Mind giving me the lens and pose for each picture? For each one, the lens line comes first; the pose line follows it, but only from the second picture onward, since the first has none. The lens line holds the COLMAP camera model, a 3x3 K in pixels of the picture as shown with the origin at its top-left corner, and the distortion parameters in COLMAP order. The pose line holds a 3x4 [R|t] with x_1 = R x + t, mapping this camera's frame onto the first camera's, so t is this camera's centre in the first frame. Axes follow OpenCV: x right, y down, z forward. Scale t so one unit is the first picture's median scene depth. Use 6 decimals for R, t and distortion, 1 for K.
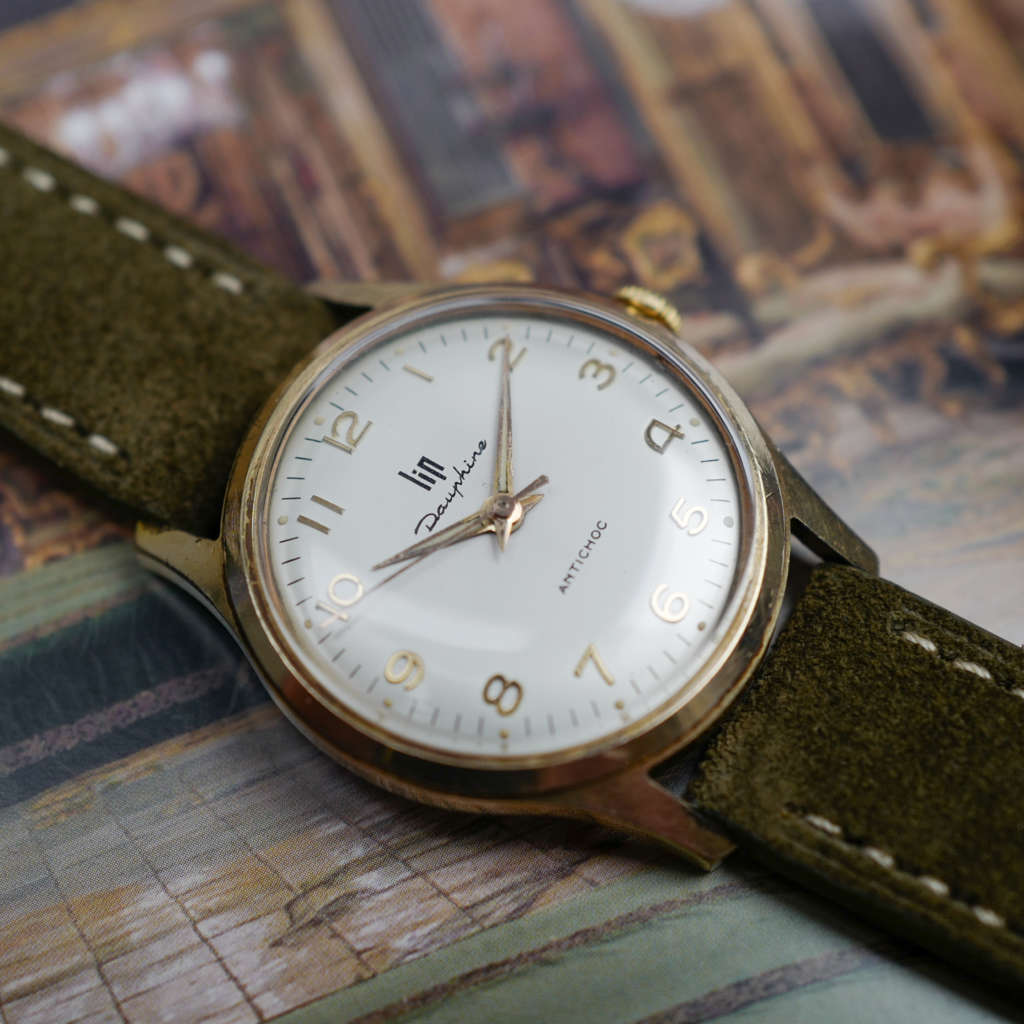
lens RADIAL K [[2122.5, 0, 512.0], [0, 2122.5, 512.0], [0, 0, 1]] dist [0.026896, 0.207408]
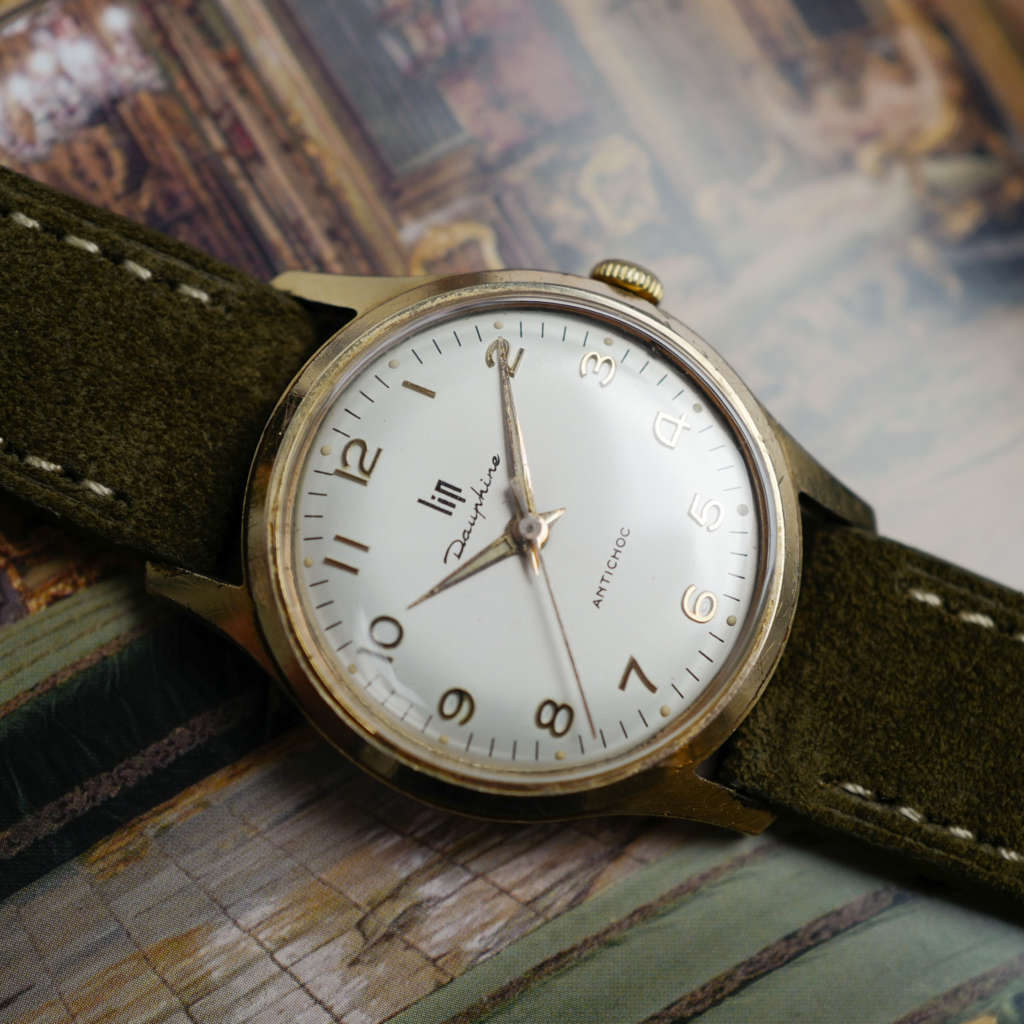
lens RADIAL K [[2122.5, 0, 512.0], [0, 2122.5, 512.0], [0, 0, 1]] dist [0.026896, 0.207408]
pose [[0.982883, -0.122197, 0.137872, -0.149441], [0.084737, 0.964364, 0.250641, -0.261751], [-0.163586, -0.234668, 0.958212, 0.038733]]
